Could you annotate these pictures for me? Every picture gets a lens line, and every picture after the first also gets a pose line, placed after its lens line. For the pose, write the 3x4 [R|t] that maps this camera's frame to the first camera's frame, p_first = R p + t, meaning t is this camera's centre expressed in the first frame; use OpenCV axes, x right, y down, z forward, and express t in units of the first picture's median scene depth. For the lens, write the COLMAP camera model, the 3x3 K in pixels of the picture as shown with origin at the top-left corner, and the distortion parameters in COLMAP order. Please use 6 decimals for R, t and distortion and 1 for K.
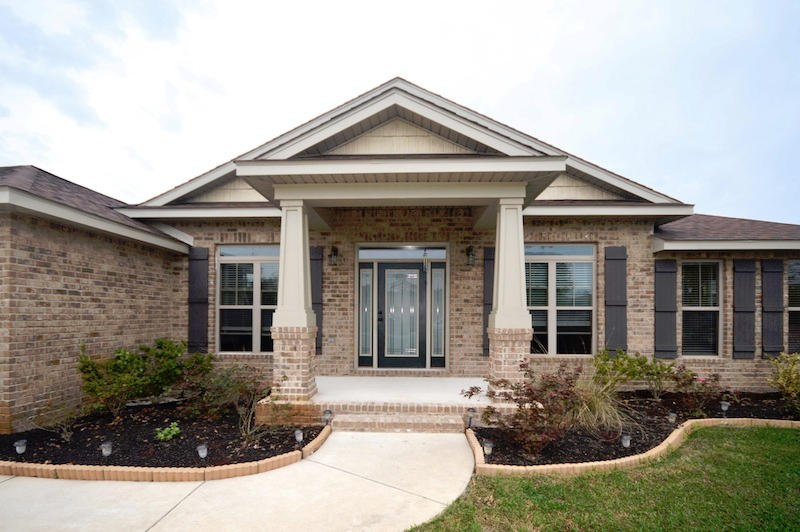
lens RADIAL K [[353.5, 0, 457.4], [0, 353.5, 311.3], [0, 0, 1]] dist [-0.003164, -0.000597]
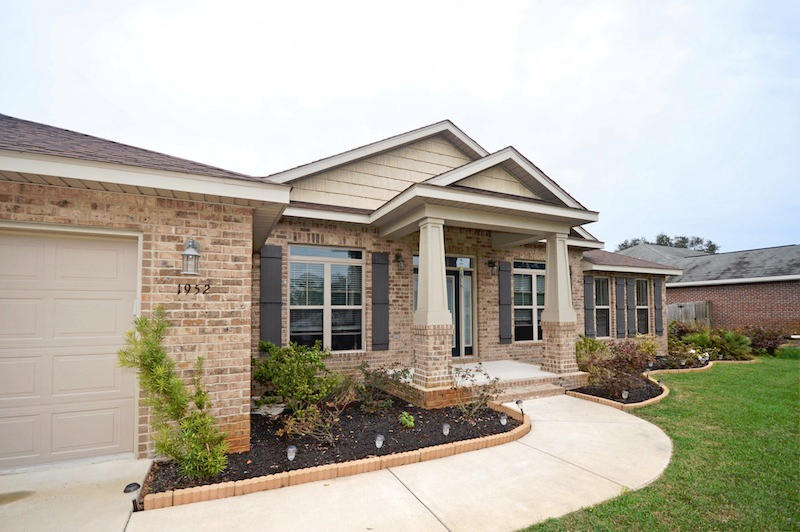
lens RADIAL K [[356.5, 0, 379.1], [0, 356.5, 297.5], [0, 0, 1]] dist [-0.022036, 0.000082]
pose [[0.900130, 0.008665, 0.435534, -0.911317], [0.004381, 0.999572, -0.028940, -0.009775], [-0.435598, 0.027958, 0.899707, 0.007977]]
